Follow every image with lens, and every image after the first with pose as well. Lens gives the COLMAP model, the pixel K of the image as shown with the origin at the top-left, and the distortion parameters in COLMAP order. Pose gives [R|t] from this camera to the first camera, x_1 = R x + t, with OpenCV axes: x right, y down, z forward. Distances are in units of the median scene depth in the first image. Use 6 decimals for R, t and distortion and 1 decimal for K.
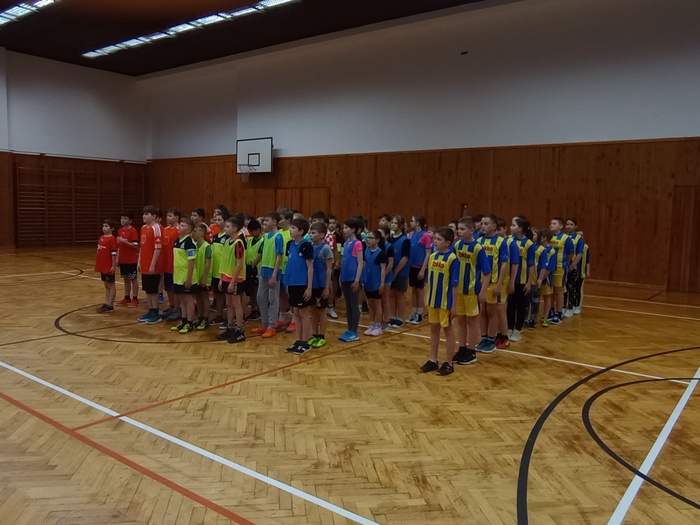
lens RADIAL K [[544.1, 0, 349.4], [0, 544.1, 264.8], [0, 0, 1]] dist [-0.027063, -0.003889]
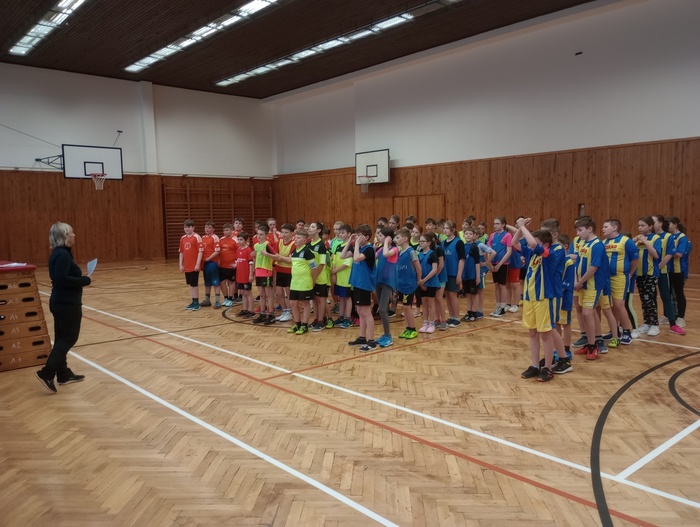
lens RADIAL K [[556.9, 0, 344.8], [0, 556.9, 258.2], [0, 0, 1]] dist [0.050645, -0.059302]
pose [[0.976594, -0.022367, -0.213923, 0.007476], [0.016684, 0.999459, -0.028333, 0.024141], [0.214441, 0.024101, 0.976439, -0.244536]]
